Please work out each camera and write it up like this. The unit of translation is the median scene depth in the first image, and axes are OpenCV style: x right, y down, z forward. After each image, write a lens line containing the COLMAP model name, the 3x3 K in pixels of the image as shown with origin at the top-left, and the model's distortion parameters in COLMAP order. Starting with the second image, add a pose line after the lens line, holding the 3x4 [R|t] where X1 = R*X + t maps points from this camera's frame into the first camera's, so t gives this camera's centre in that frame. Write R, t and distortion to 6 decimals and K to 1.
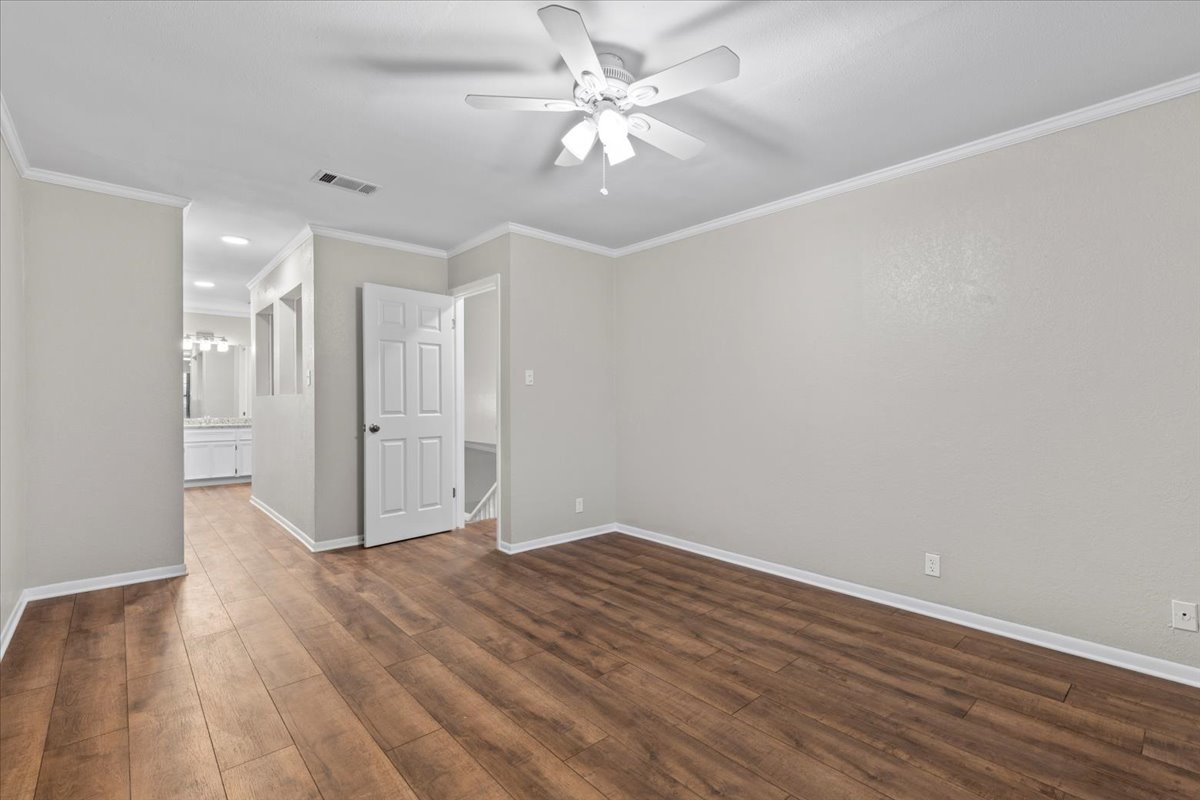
lens RADIAL K [[537.0, 0, 615.4], [0, 537.0, 407.0], [0, 0, 1]] dist [0.003061, 0.000103]
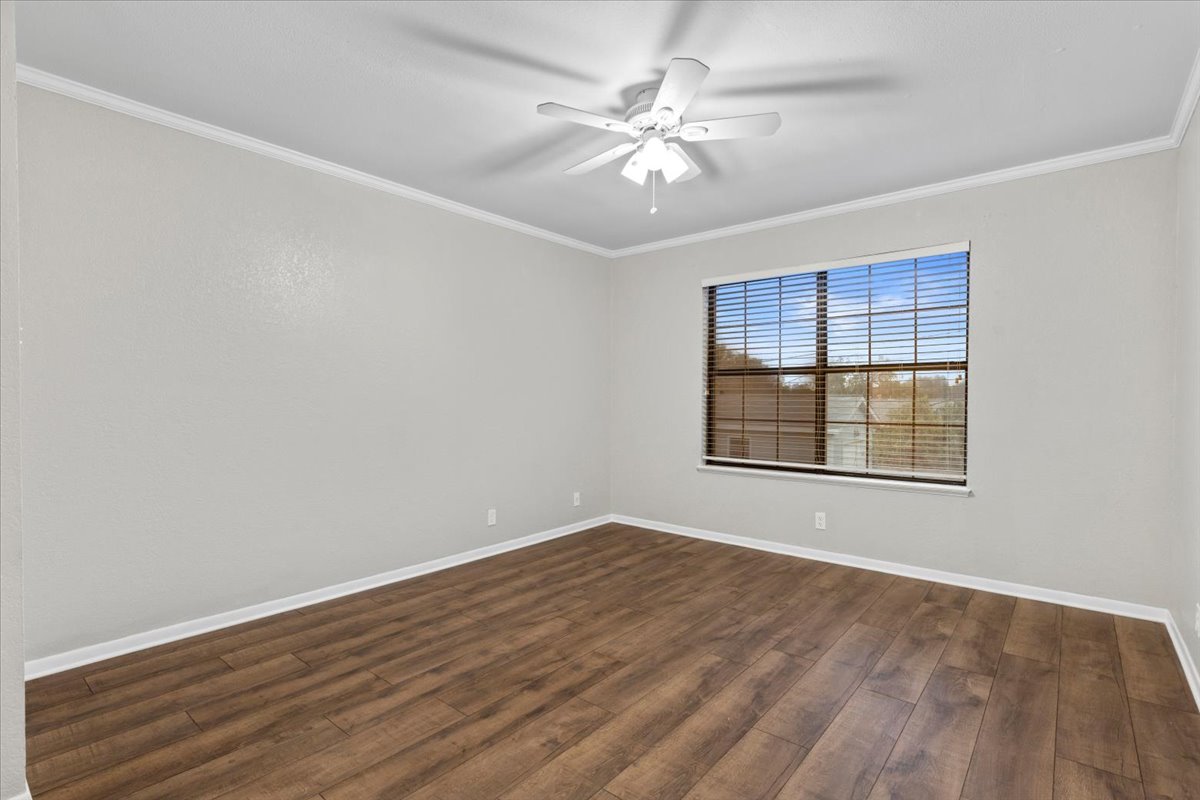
lens RADIAL K [[537.0, 0, 615.4], [0, 537.0, 407.0], [0, 0, 1]] dist [0.003061, 0.000103]
pose [[-0.113741, -0.023483, 0.993233, -0.891401], [0.010182, 0.999641, 0.024801, -0.017371], [-0.993458, 0.012934, -0.113461, 0.954367]]
